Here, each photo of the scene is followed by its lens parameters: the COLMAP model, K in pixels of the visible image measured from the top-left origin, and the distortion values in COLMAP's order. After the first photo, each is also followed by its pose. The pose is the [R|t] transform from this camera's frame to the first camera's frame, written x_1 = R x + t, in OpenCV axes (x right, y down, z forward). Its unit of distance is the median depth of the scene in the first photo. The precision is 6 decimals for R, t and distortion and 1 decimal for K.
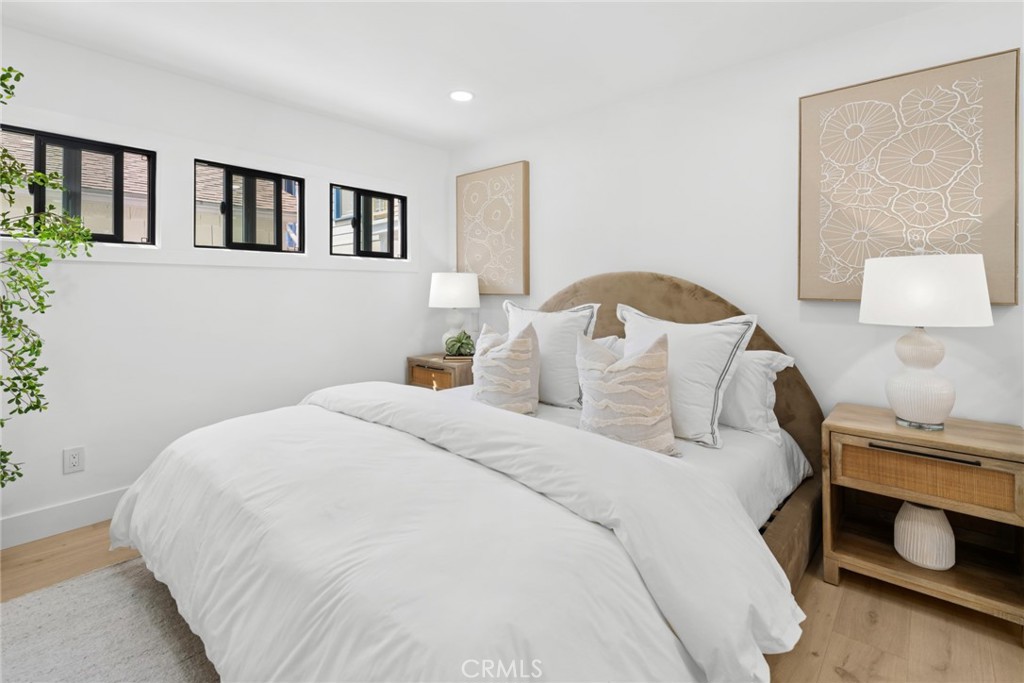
lens RADIAL K [[478.5, 0, 508.9], [0, 478.5, 294.8], [0, 0, 1]] dist [0.001349, -0.000763]
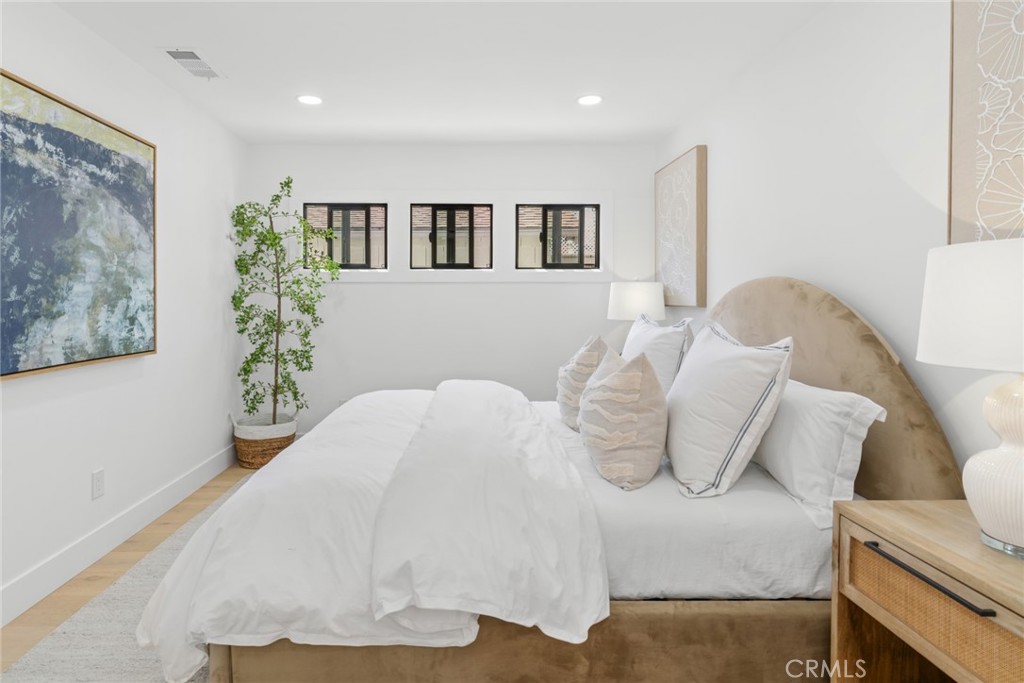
lens RADIAL K [[599.7, 0, 510.8], [0, 599.7, 315.7], [0, 0, 1]] dist [-0.000805, -0.000354]
pose [[0.664338, 0.020685, -0.747146, 0.764984], [-0.009642, 0.999771, 0.019106, -0.002396], [0.747370, -0.005489, 0.664386, 0.080924]]
